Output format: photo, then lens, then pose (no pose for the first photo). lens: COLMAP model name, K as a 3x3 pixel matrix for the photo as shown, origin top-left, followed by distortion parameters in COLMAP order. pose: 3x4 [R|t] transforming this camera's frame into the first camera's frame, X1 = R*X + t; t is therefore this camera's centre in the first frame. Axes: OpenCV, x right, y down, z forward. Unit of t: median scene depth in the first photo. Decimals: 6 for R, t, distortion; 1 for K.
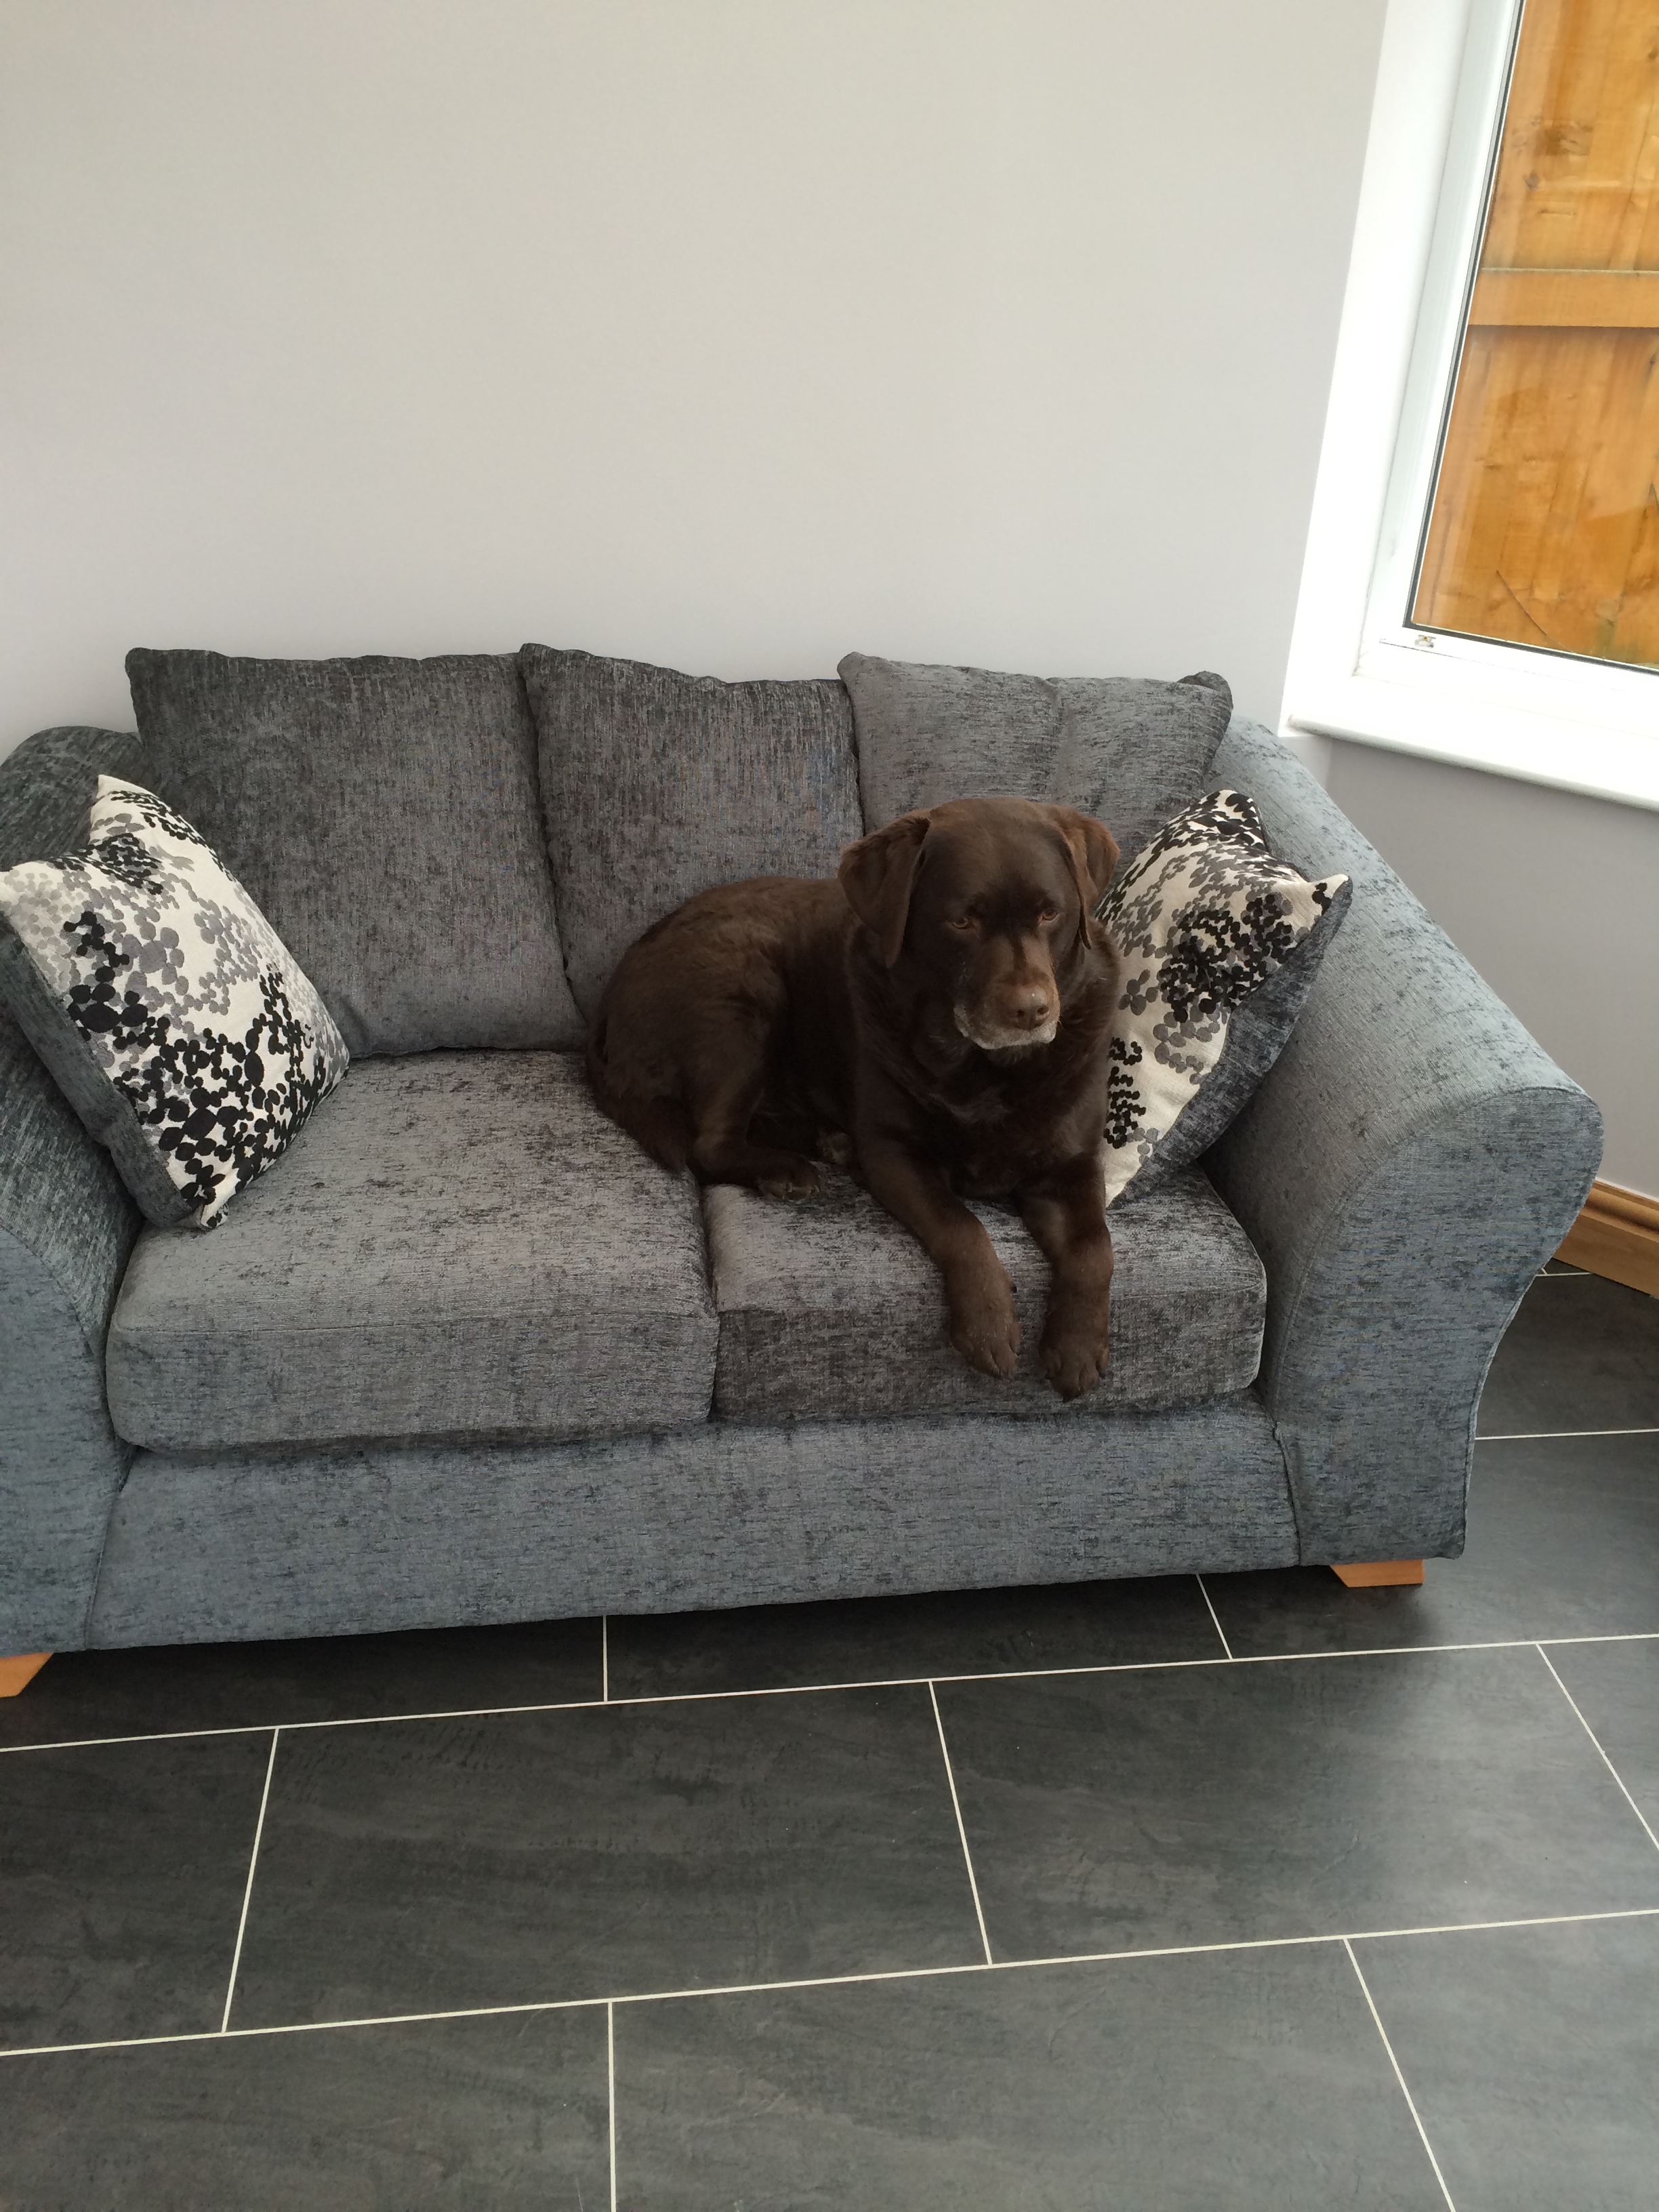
lens RADIAL K [[1904.5, 0, 829.5], [0, 1904.5, 1106.0], [0, 0, 1]] dist [0.103754, -0.169411]
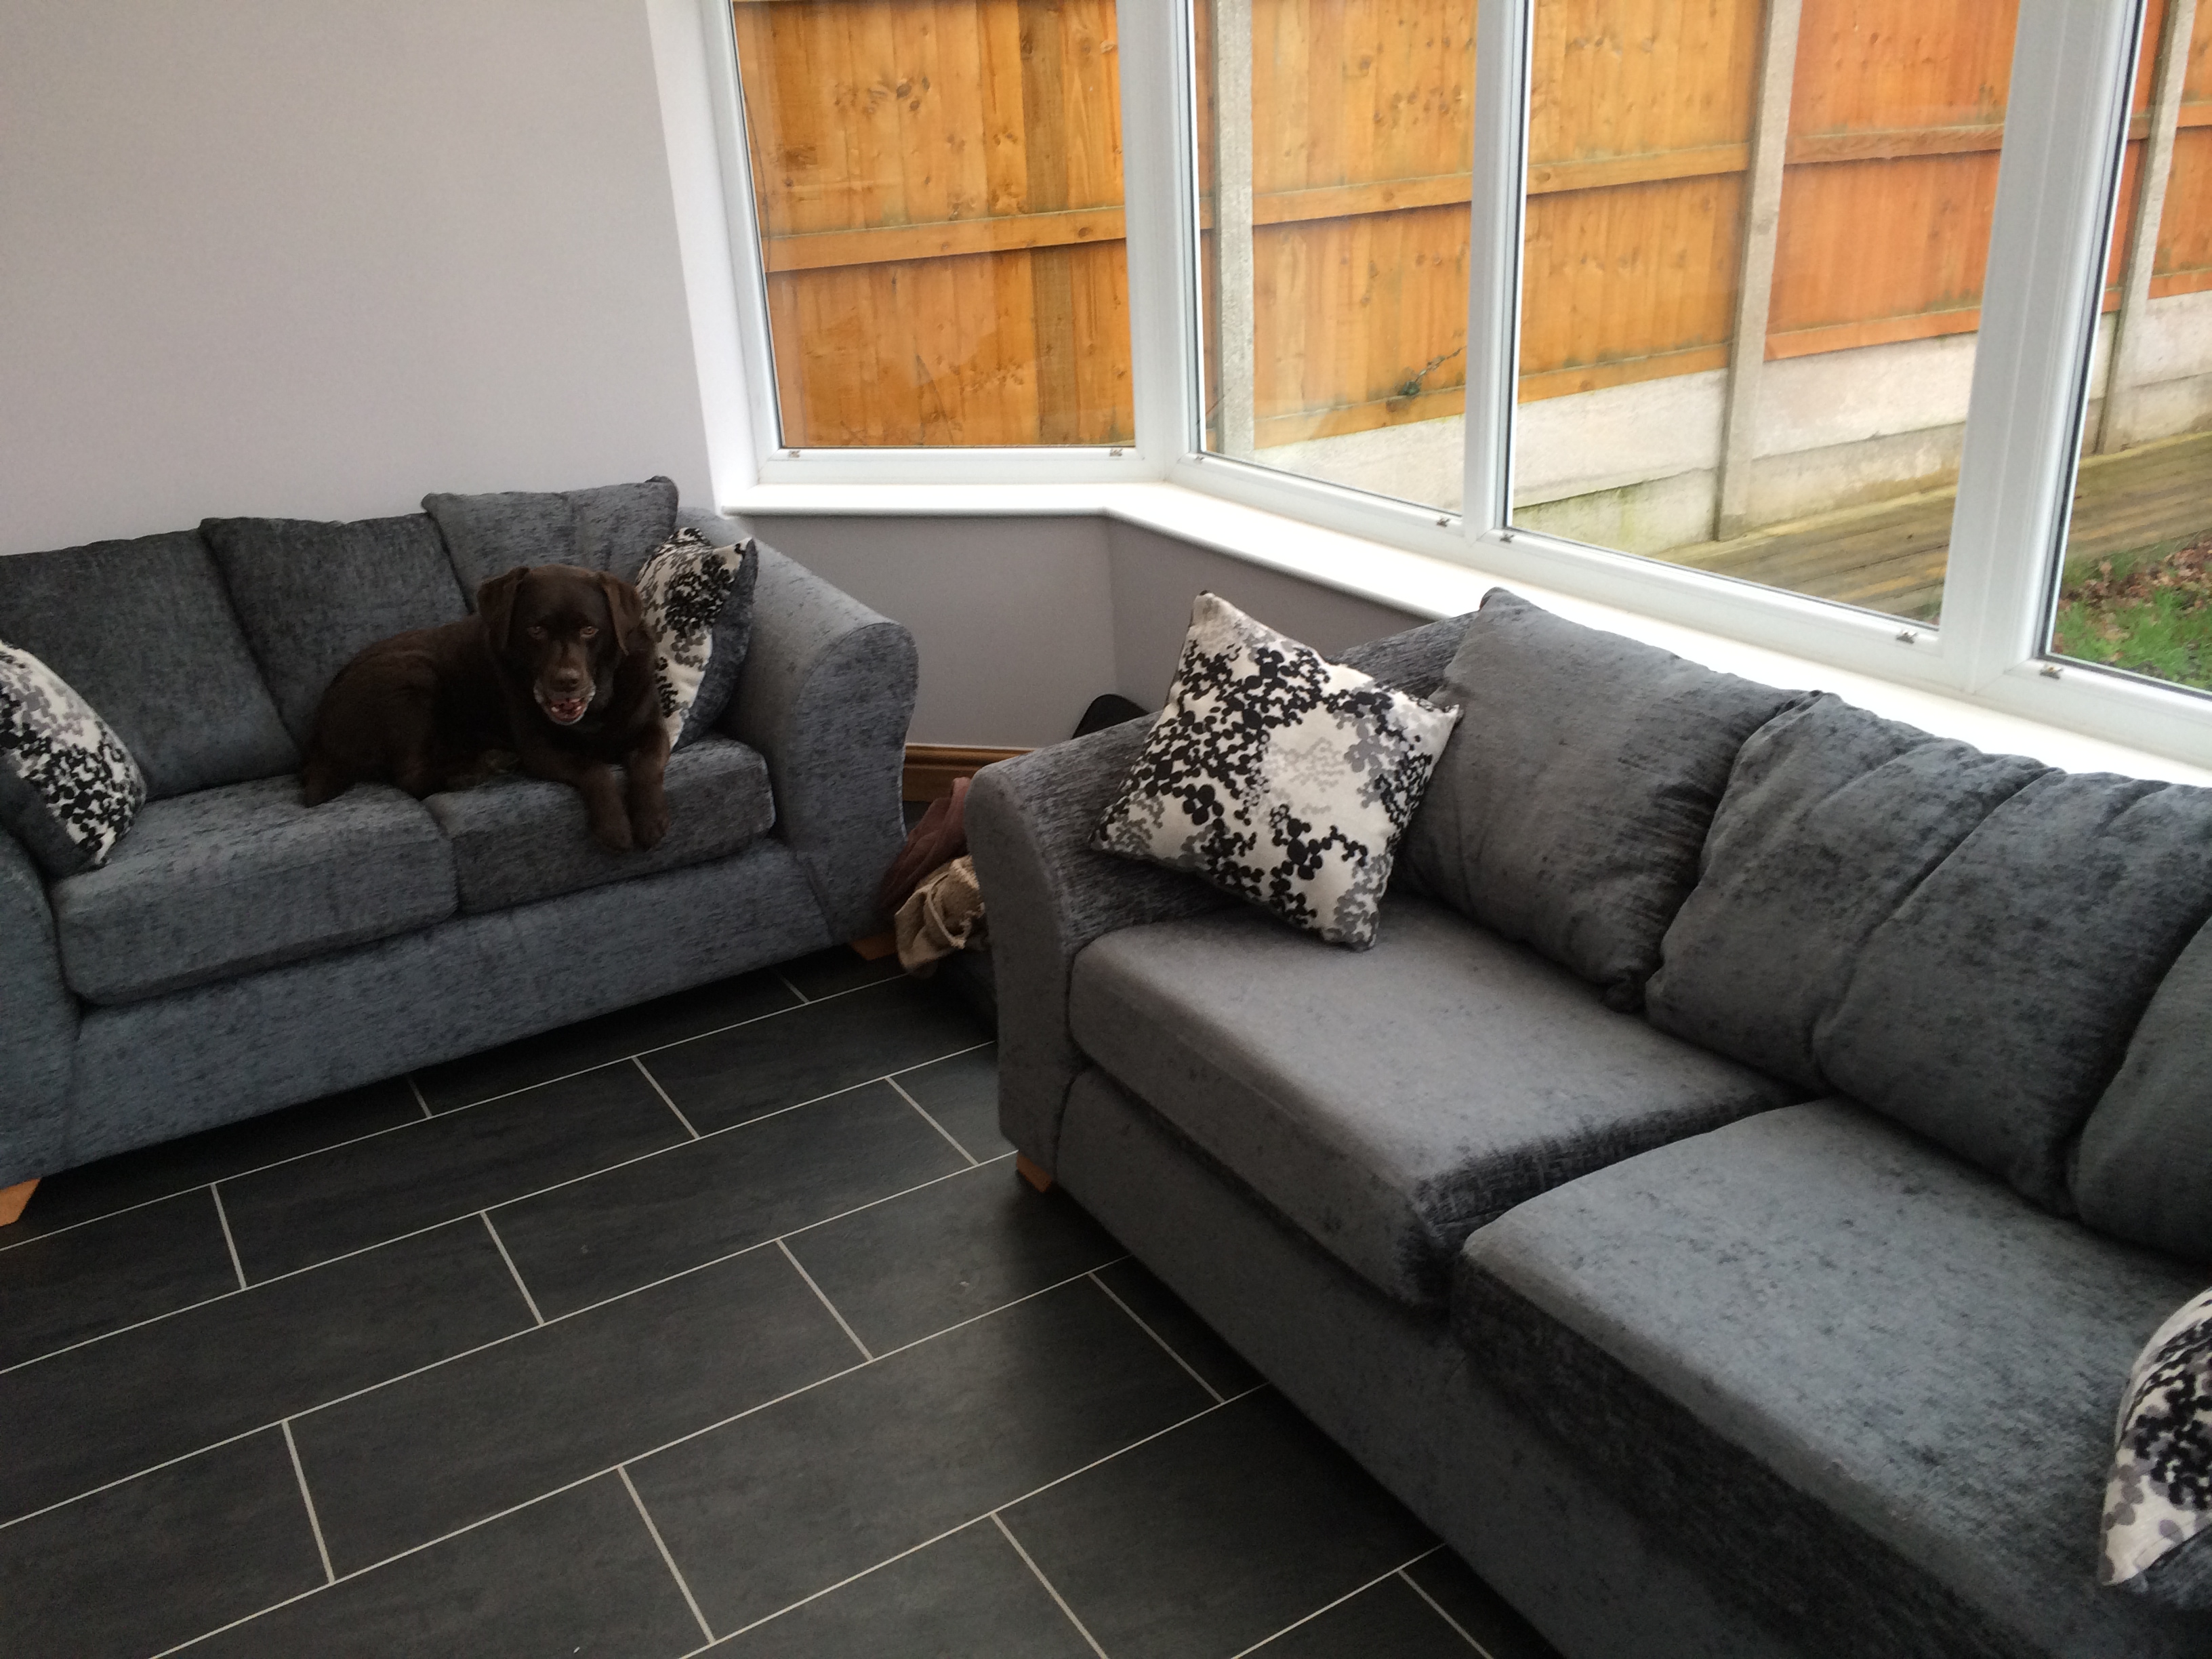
lens RADIAL K [[1904.5, 0, 1106.0], [0, 1904.5, 829.5], [0, 0, 1]] dist [0.103754, -0.169411]
pose [[0.909897, -0.217766, 0.353080, -0.122633], [0.264933, 0.959996, -0.090652, 0.387562], [-0.319214, 0.176027, 0.931191, -0.732713]]
